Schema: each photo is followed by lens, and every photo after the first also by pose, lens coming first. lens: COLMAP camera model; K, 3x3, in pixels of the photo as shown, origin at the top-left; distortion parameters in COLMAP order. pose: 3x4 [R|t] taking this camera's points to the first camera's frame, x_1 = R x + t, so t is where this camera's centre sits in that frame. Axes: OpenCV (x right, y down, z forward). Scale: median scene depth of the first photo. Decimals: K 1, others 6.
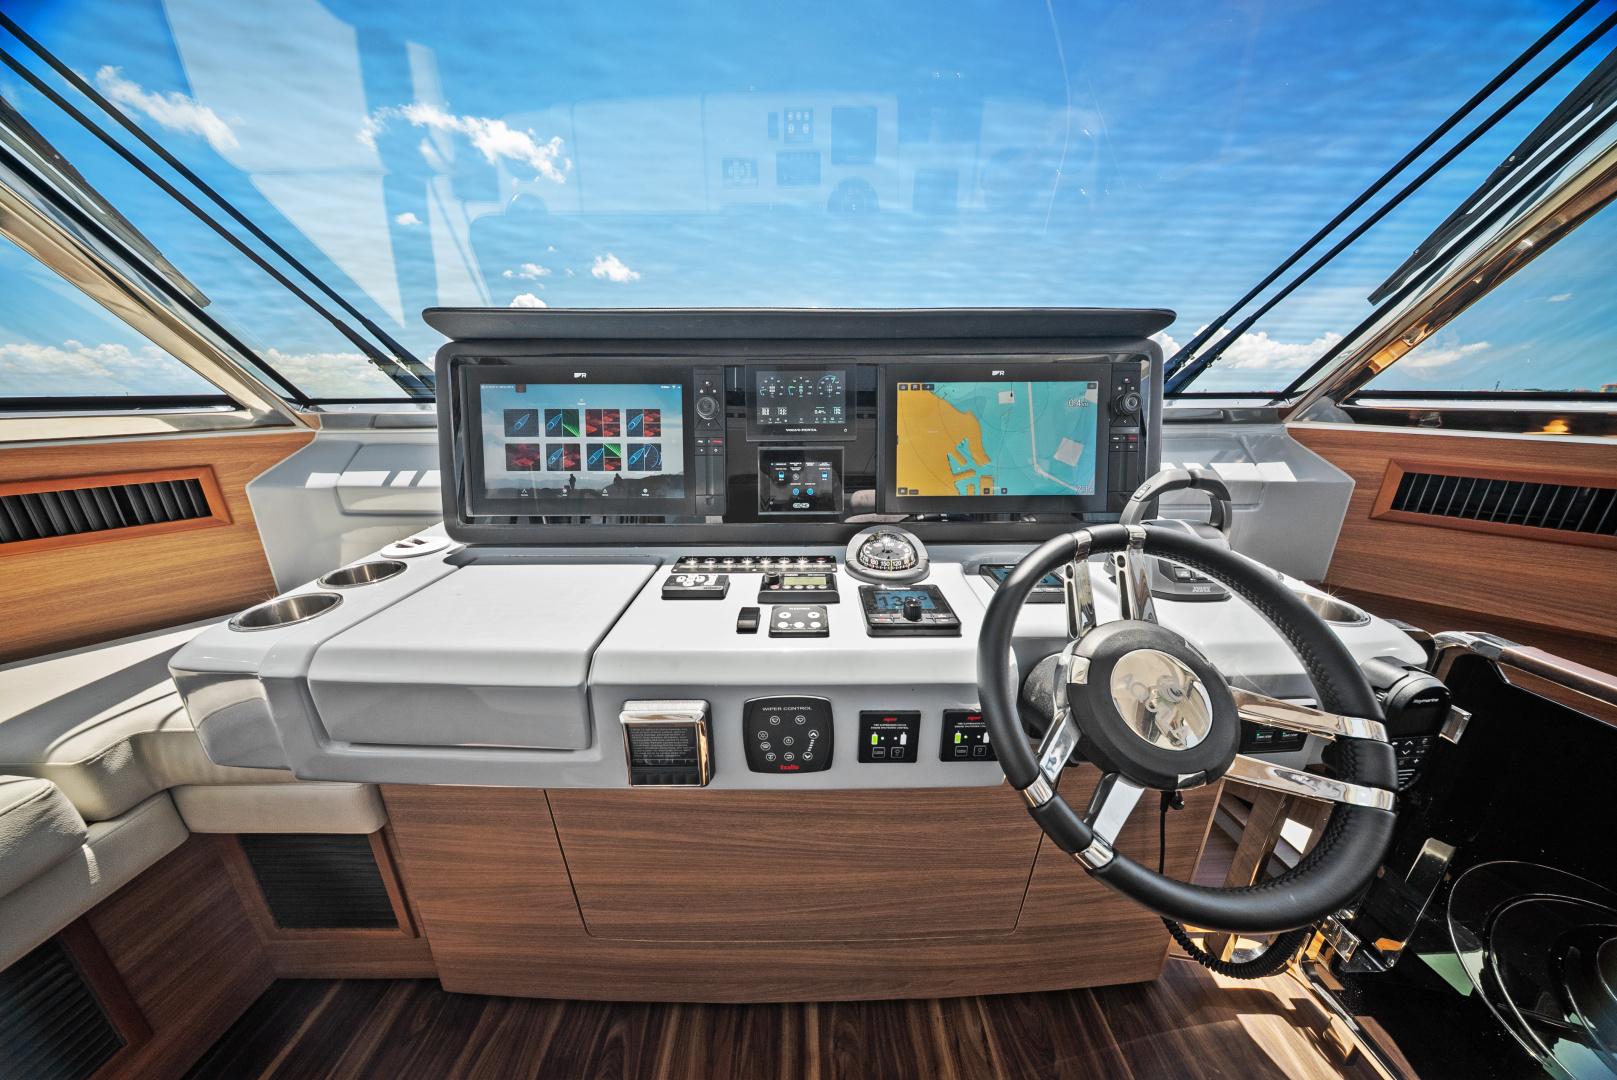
lens RADIAL K [[483.6, 0, 806.1], [0, 483.6, 538.3], [0, 0, 1]] dist [-0.001430, -0.000247]
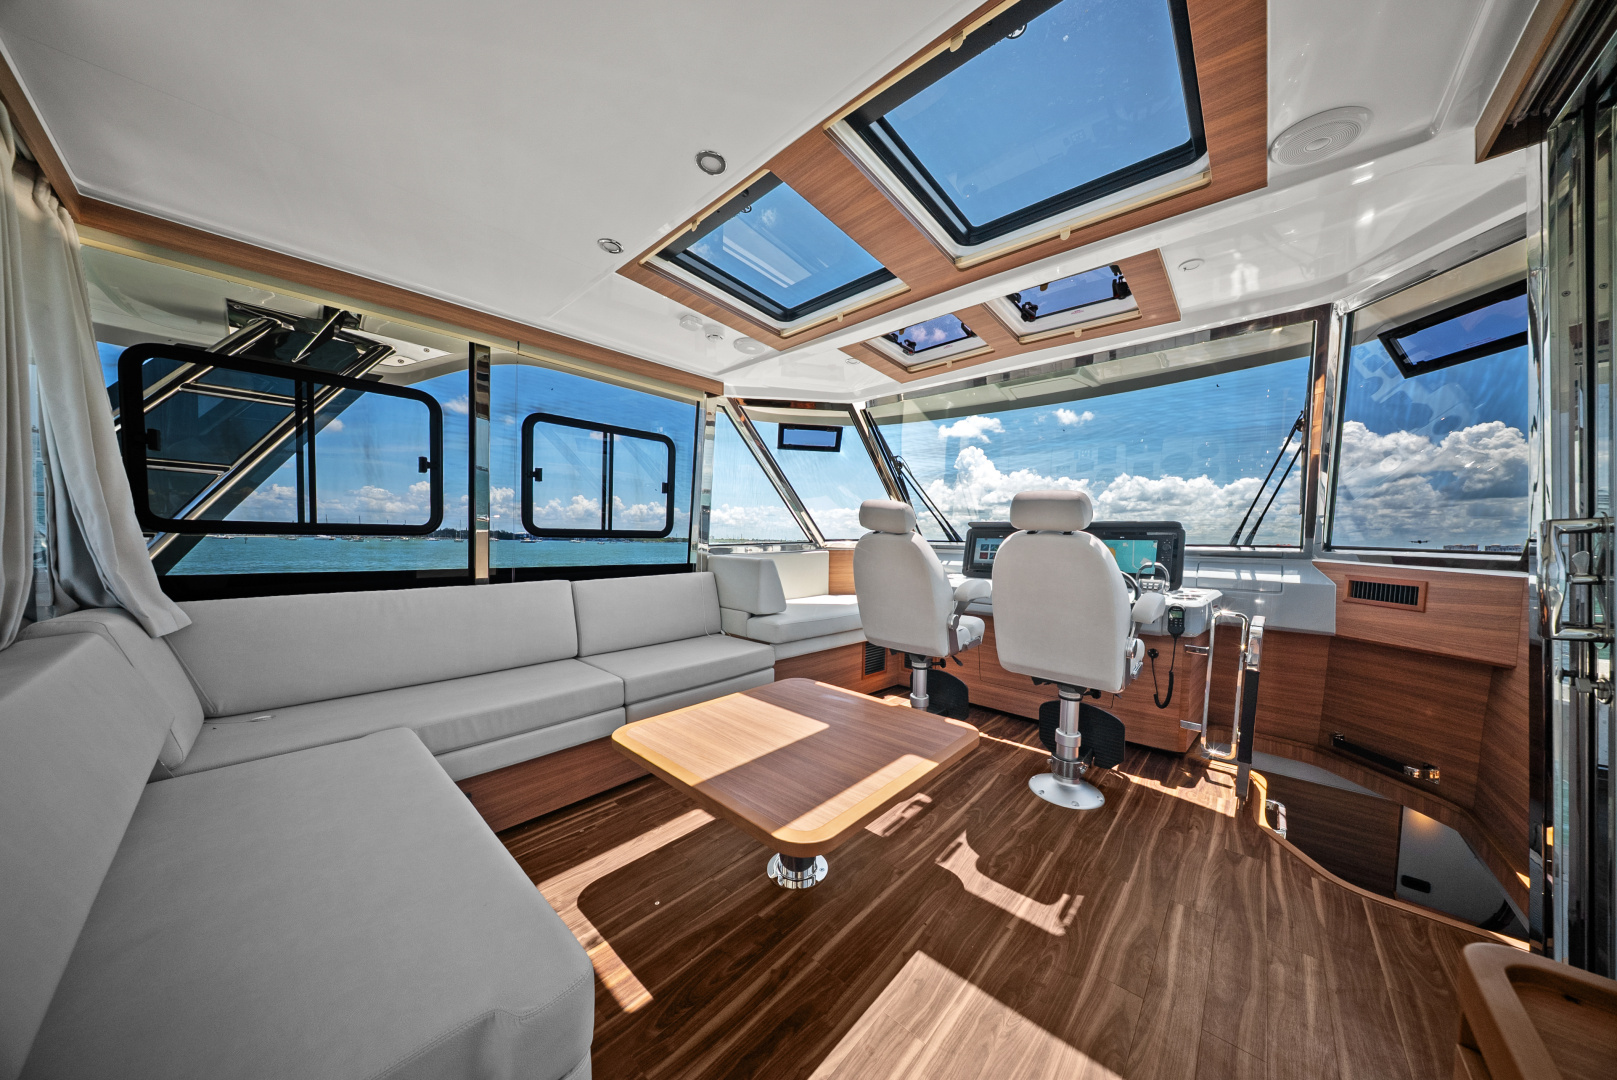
lens RADIAL K [[487.6, 0, 820.7], [0, 487.6, 565.6], [0, 0, 1]] dist [-0.000071, -0.000048]
pose [[0.741080, 0.052881, -0.669331, 1.129233], [-0.206567, 0.966498, -0.152352, 0.809480], [0.638851, 0.251166, 0.727176, -2.797433]]
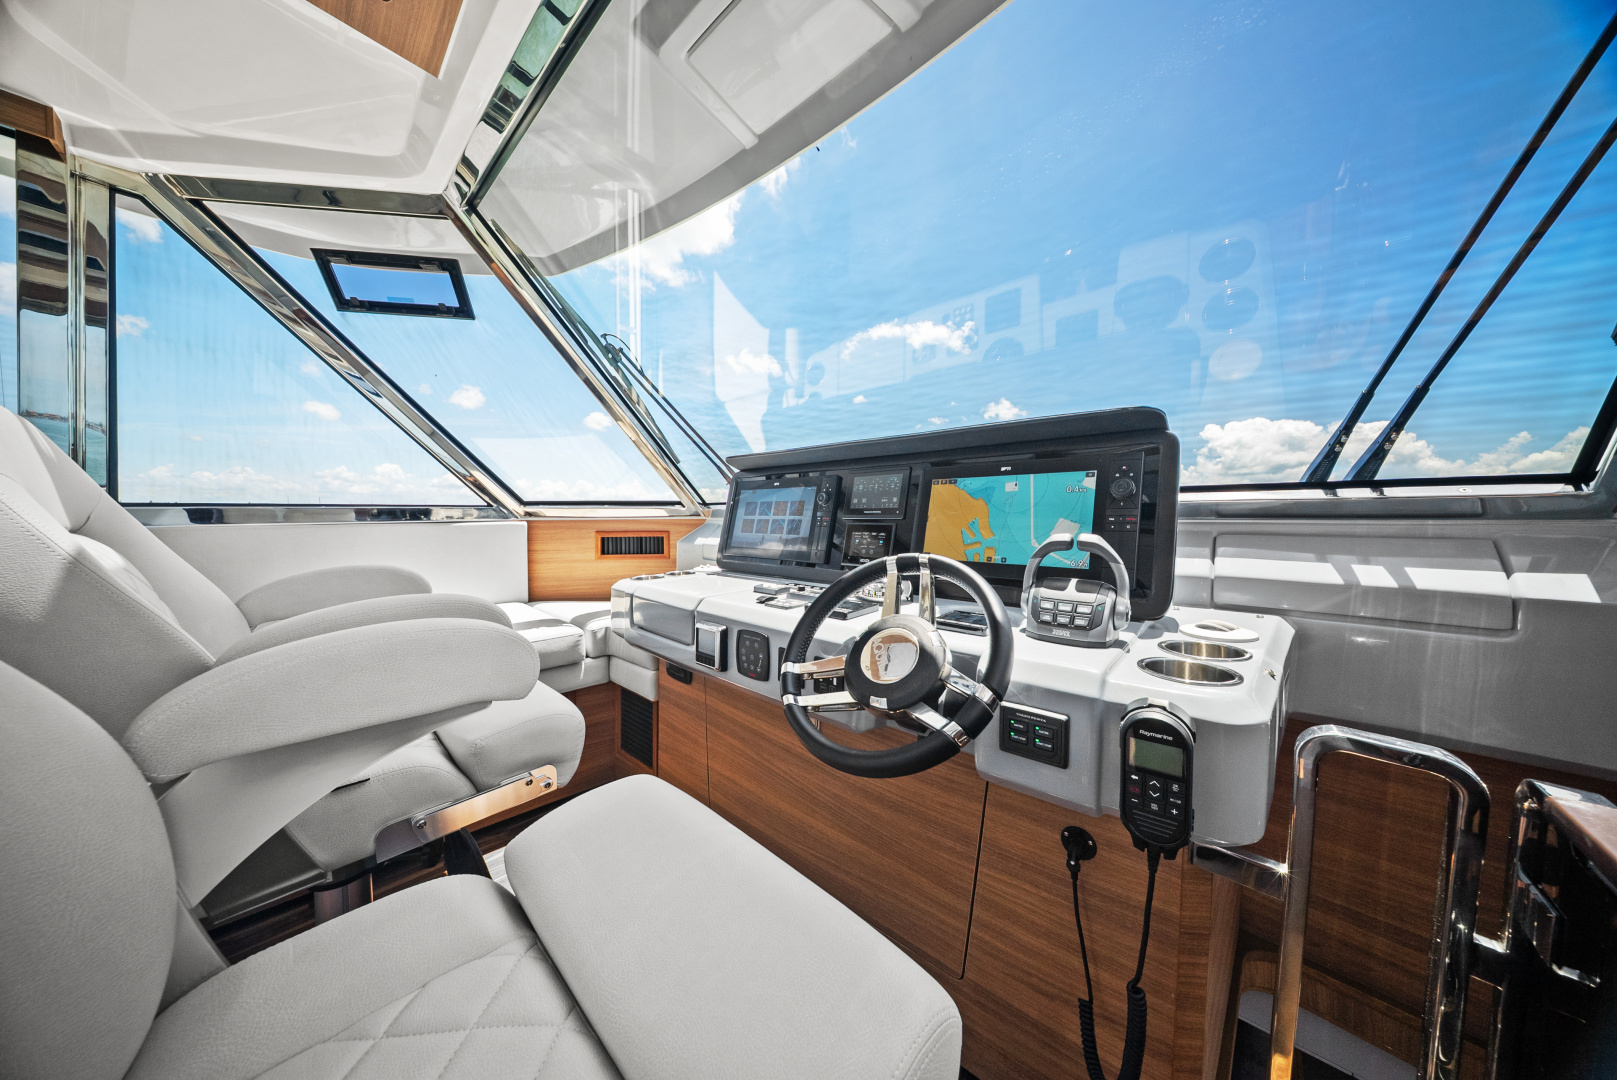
lens RADIAL K [[483.6, 0, 806.1], [0, 483.6, 538.3], [0, 0, 1]] dist [-0.001430, -0.000247]
pose [[0.737515, 0.034768, -0.674435, 0.866691], [-0.204569, 0.963255, -0.174046, 0.164469], [0.643602, 0.266330, 0.717527, -0.207451]]
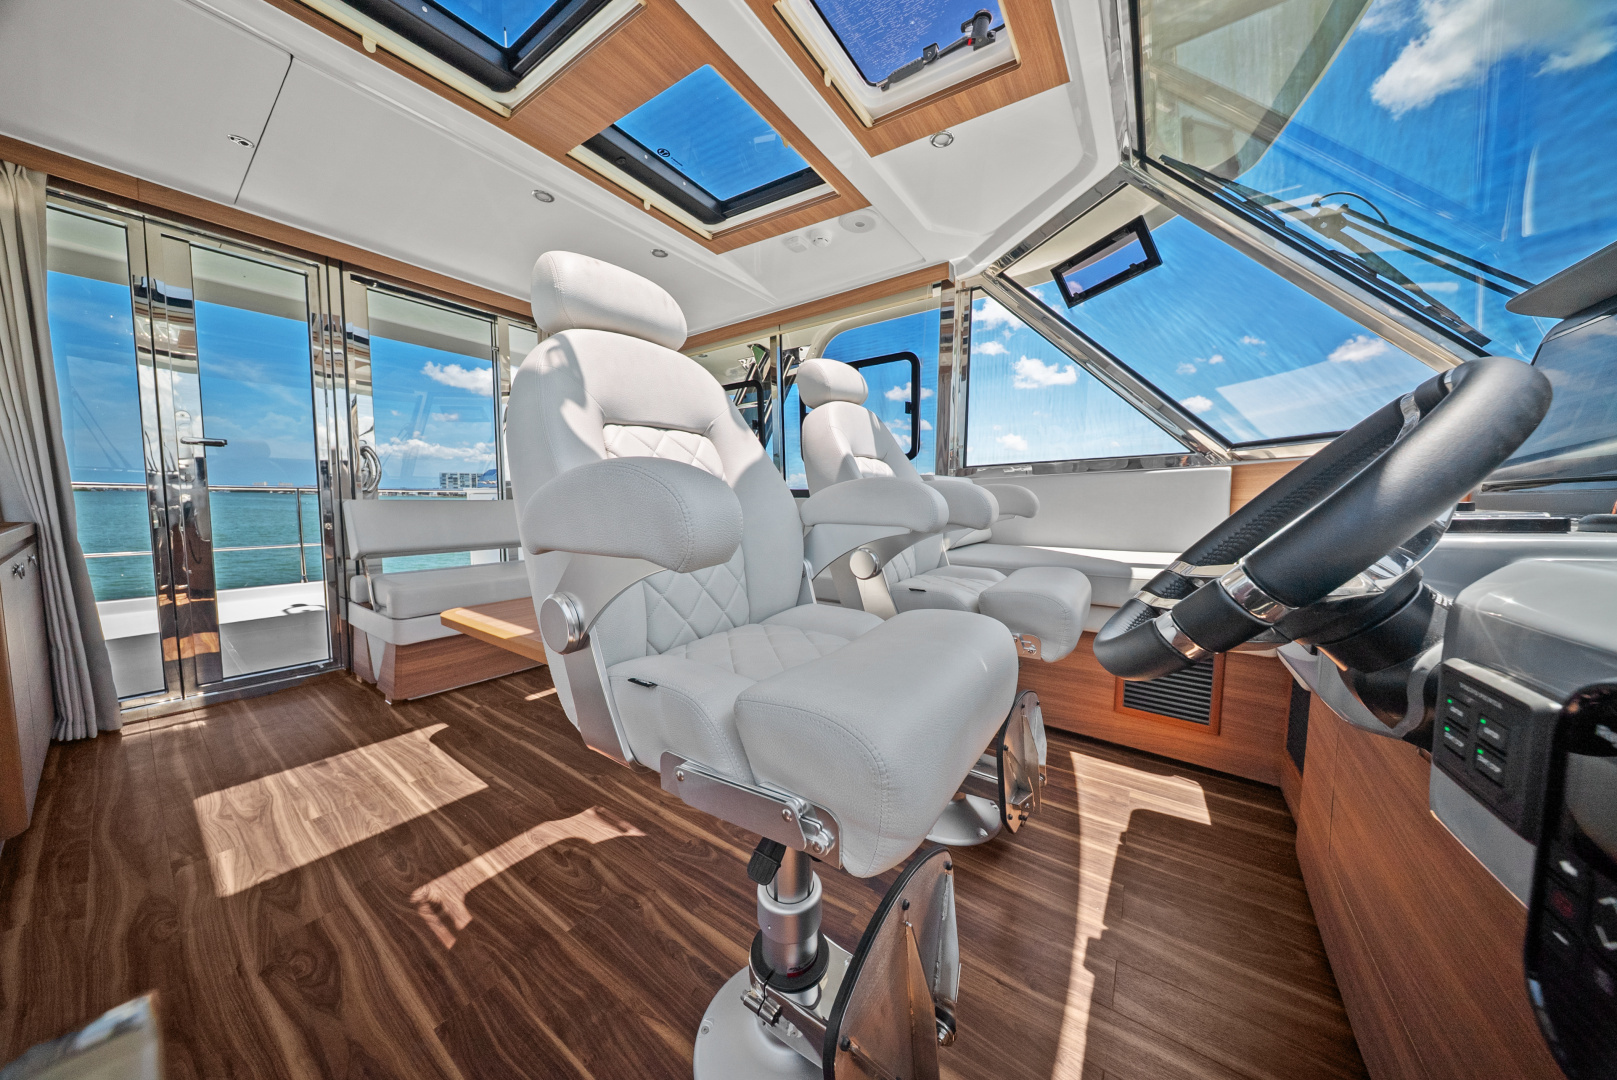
lens RADIAL K [[488.3, 0, 805.1], [0, 488.3, 536.4], [0, 0, 1]] dist [-0.000913, -0.000134]
pose [[-0.574347, 0.067092, -0.815858, 1.104247], [-0.230313, 0.943134, 0.239695, 0.160415], [0.785545, 0.325571, -0.526235, 0.396381]]
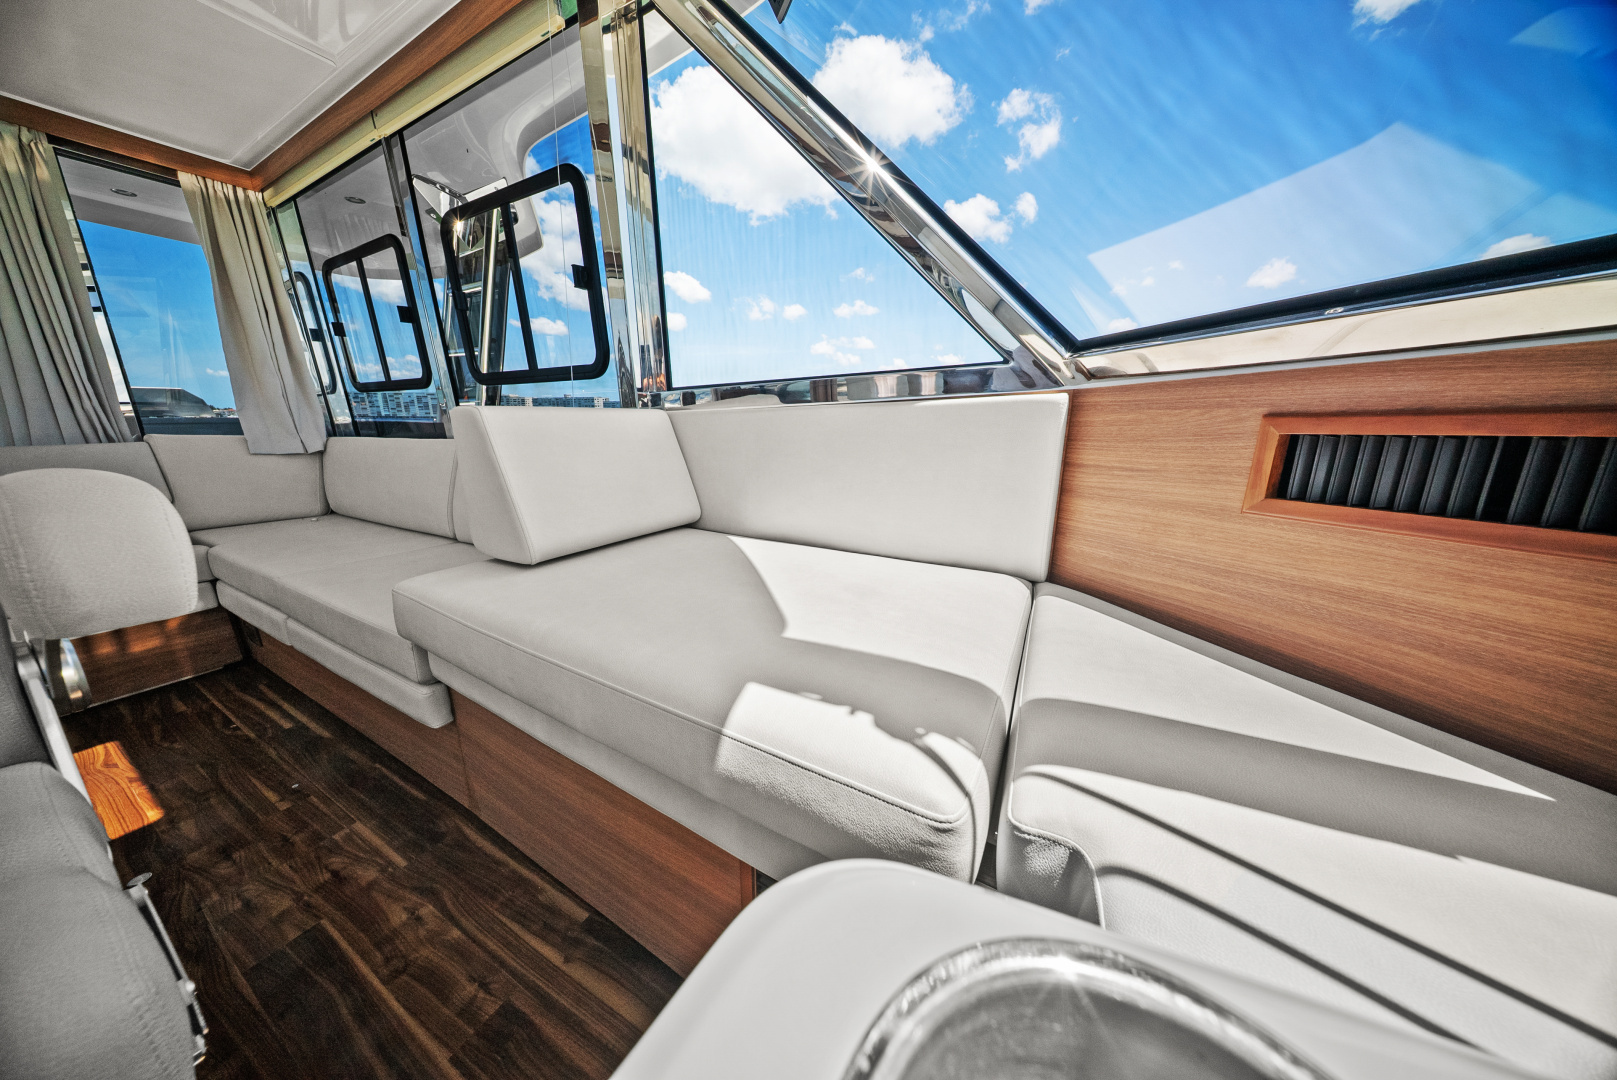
lens RADIAL K [[473.5, 0, 808.5], [0, 473.5, 540.0], [0, 0, 1]] dist [0.000503, -0.000014]
pose [[-0.480083, 0.218883, -0.849477, -0.746259], [-0.247724, 0.895128, 0.370647, -0.018817], [0.841519, 0.388377, -0.375513, 0.693067]]
